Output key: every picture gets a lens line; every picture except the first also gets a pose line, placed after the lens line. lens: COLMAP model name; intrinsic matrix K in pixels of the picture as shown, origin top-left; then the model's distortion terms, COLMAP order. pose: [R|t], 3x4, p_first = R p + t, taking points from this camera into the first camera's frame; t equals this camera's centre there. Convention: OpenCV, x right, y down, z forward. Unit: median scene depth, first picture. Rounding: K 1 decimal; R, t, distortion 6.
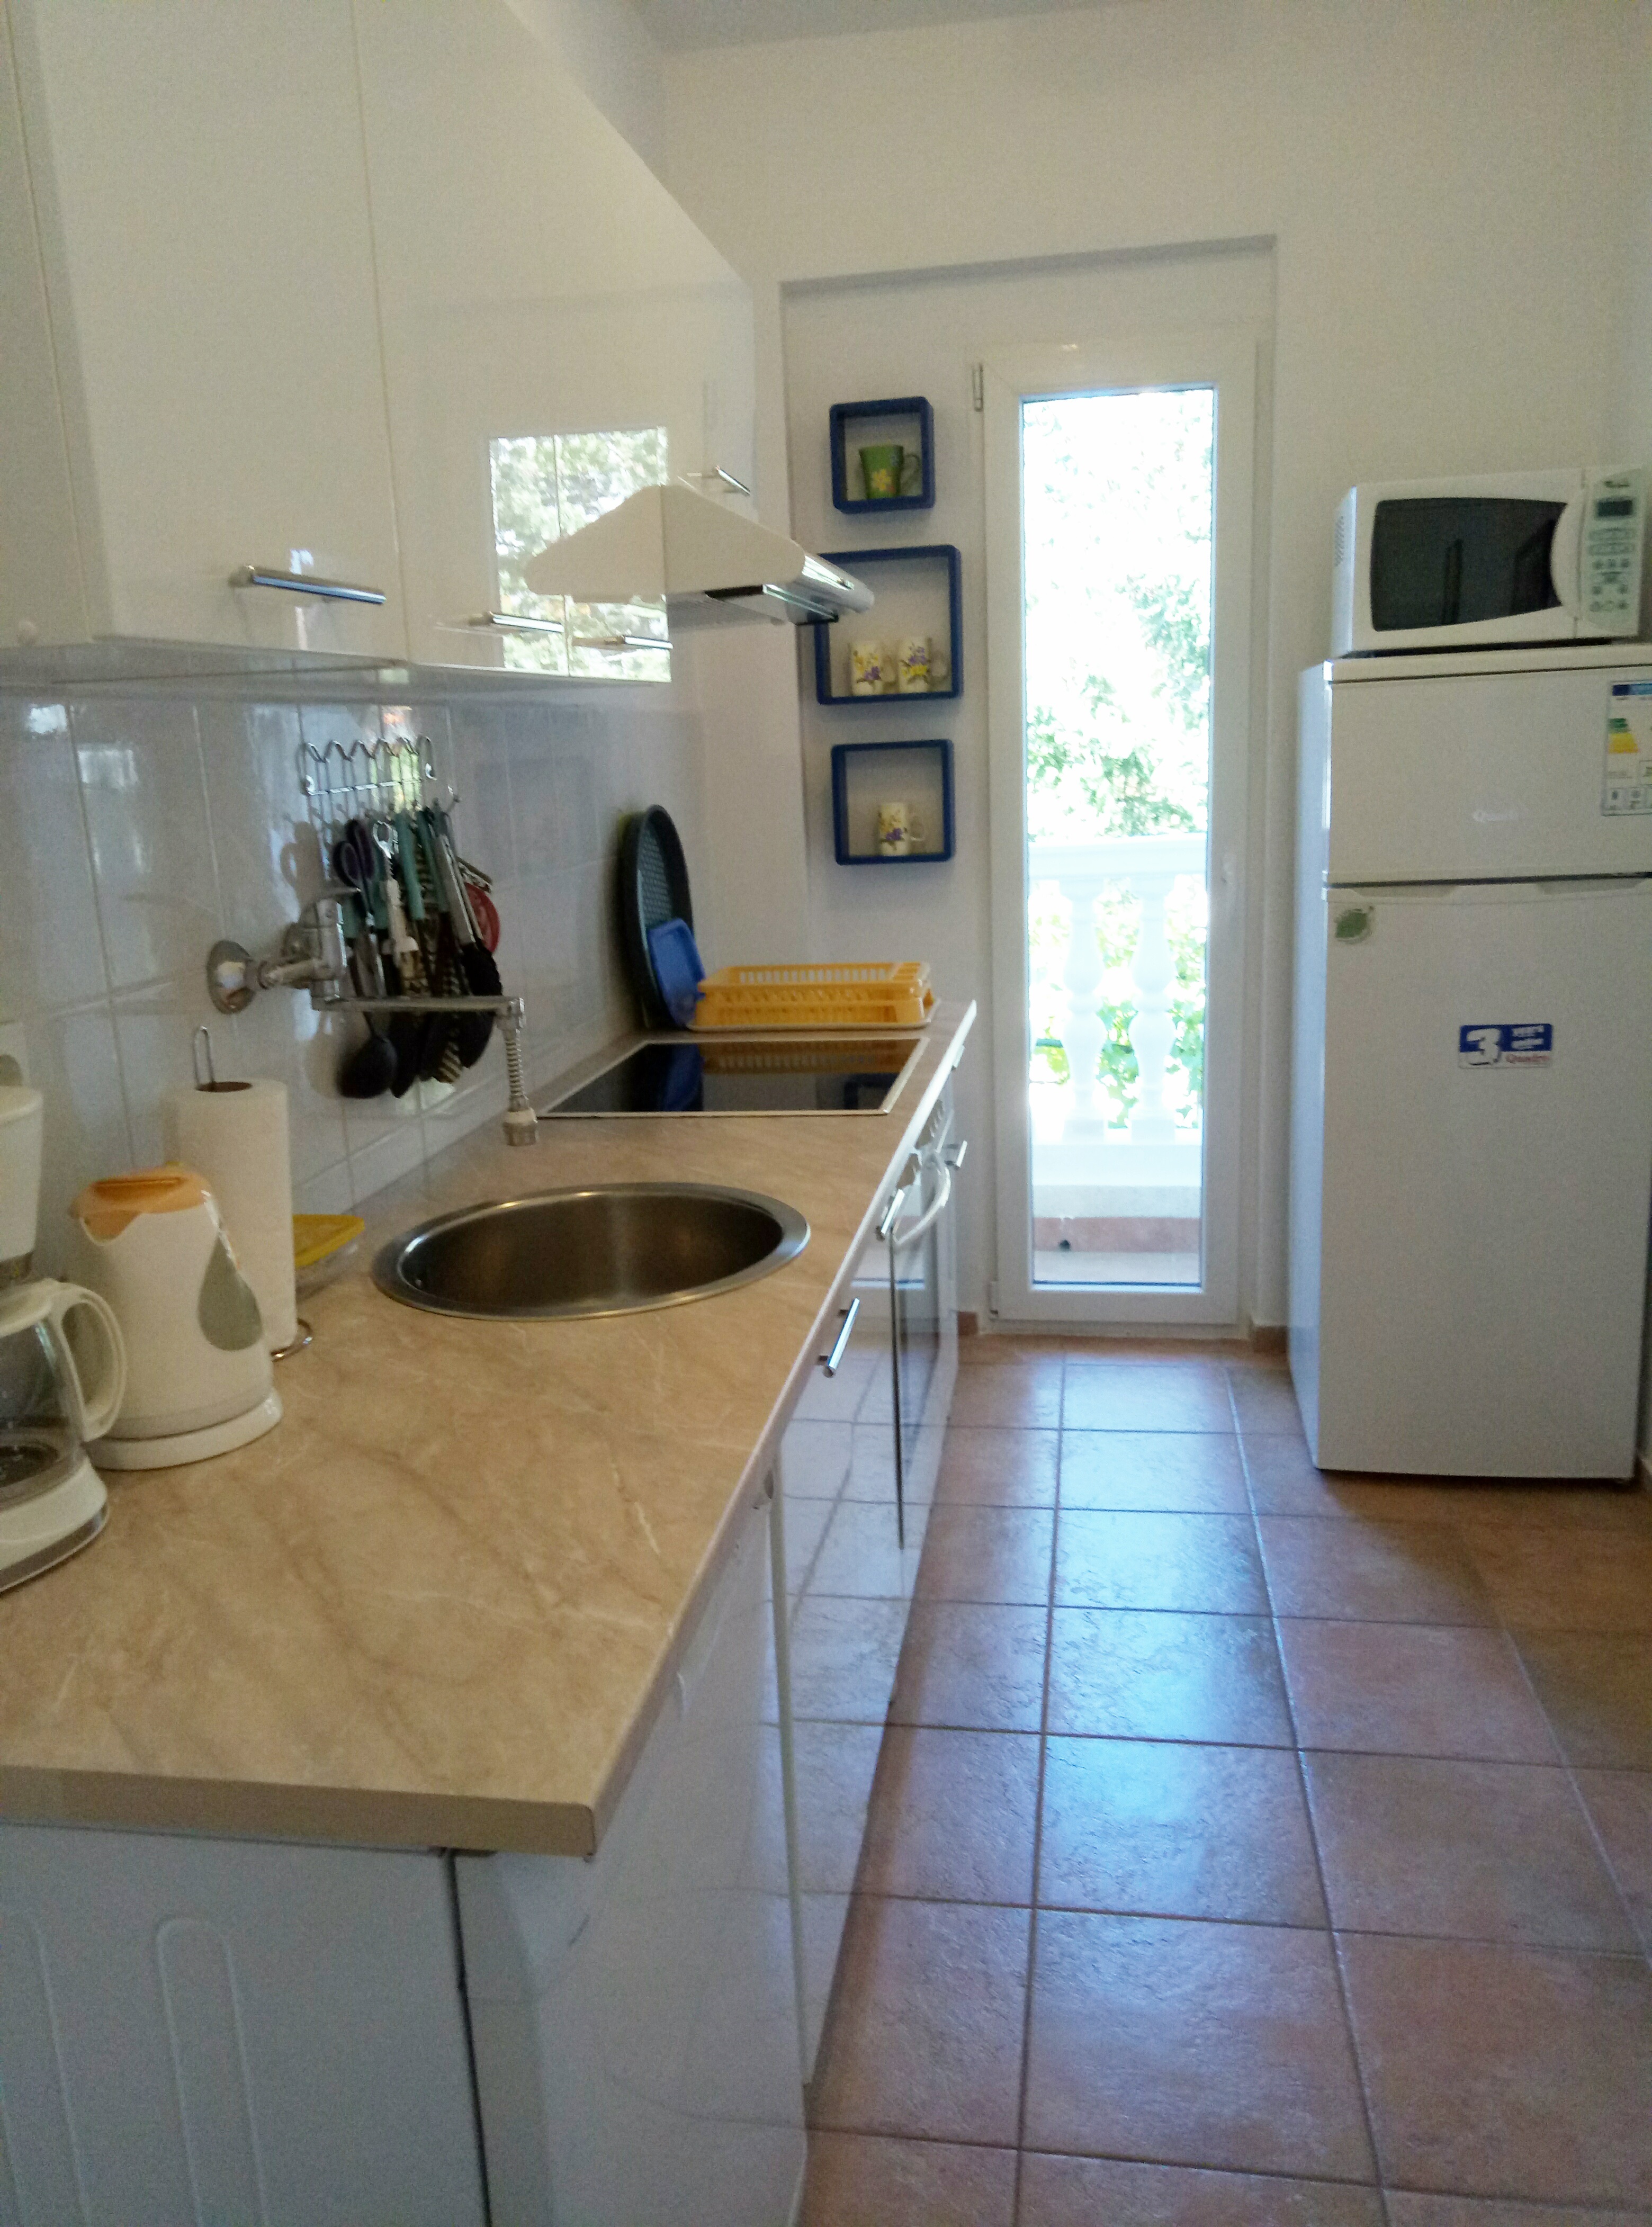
lens RADIAL K [[1622.9, 0, 833.8], [0, 1622.9, 1114.0], [0, 0, 1]] dist [-0.011631, 0.020400]
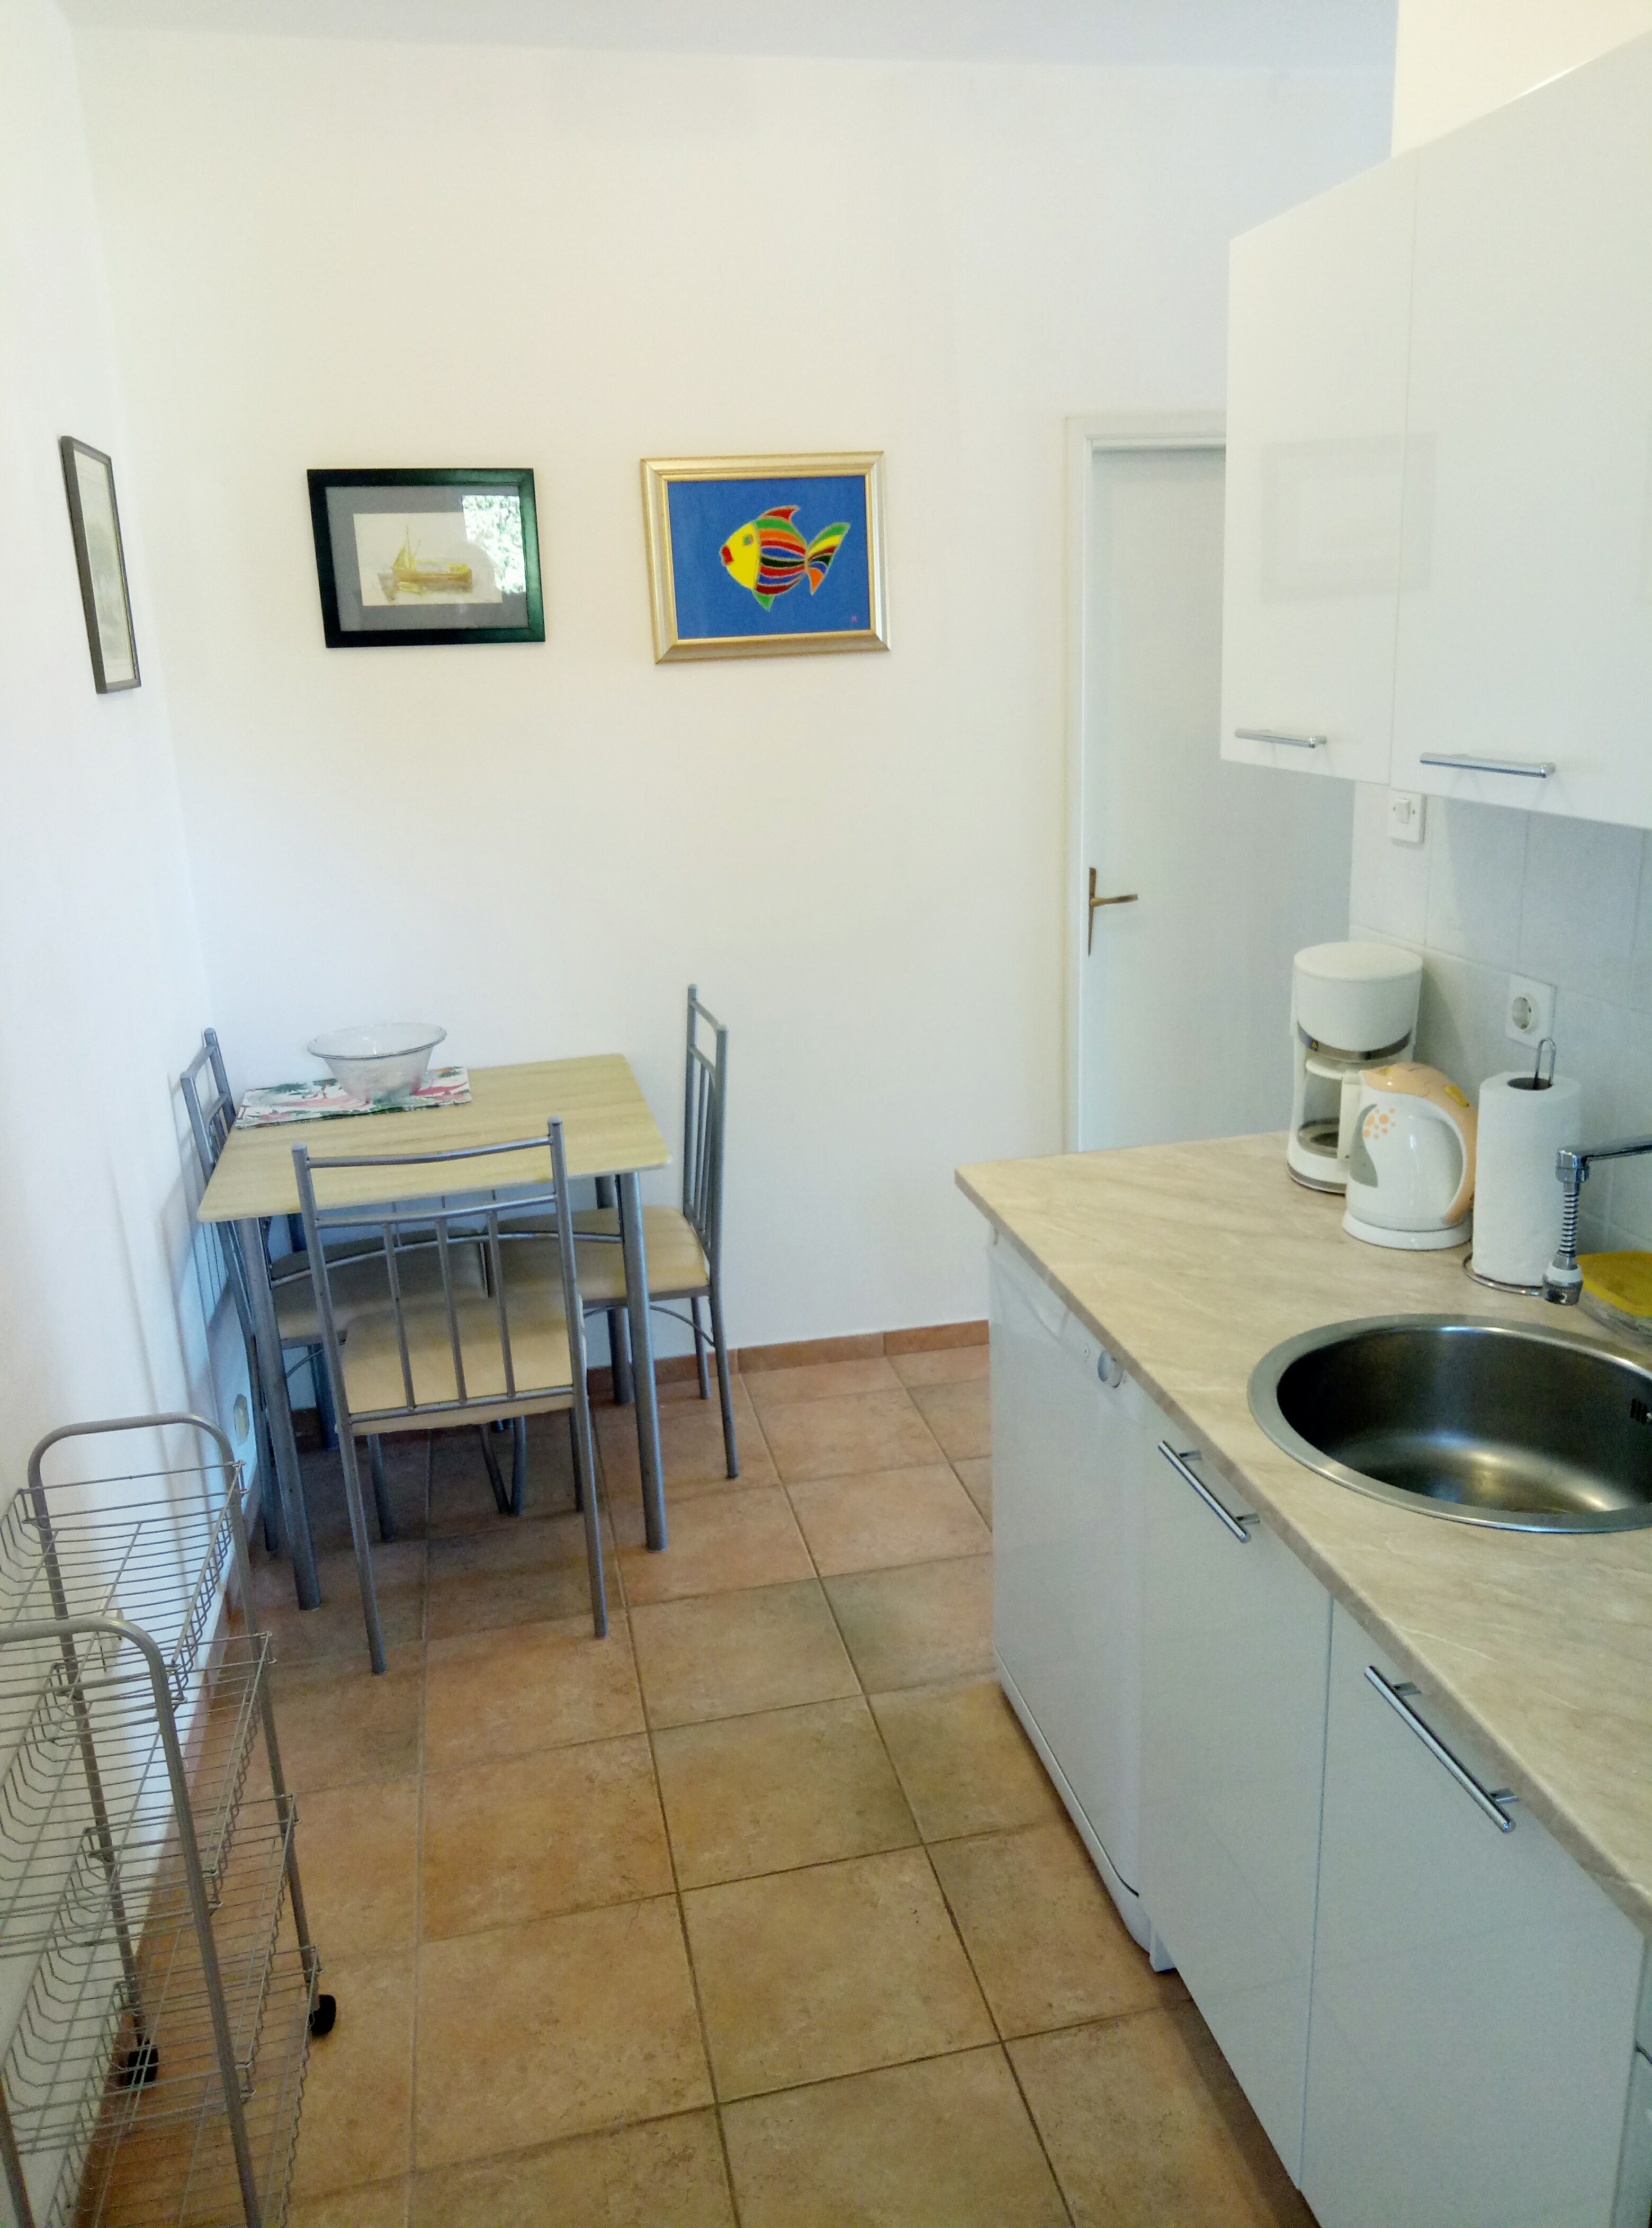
lens RADIAL K [[1623.7, 0, 829.8], [0, 1623.7, 1108.6], [0, 0, 1]] dist [-0.011631, 0.020400]
pose [[-0.927396, 0.182615, -0.326479, 0.653142], [-0.003301, 0.868721, 0.495292, -0.729872], [0.374067, 0.460409, -0.805045, 2.099907]]
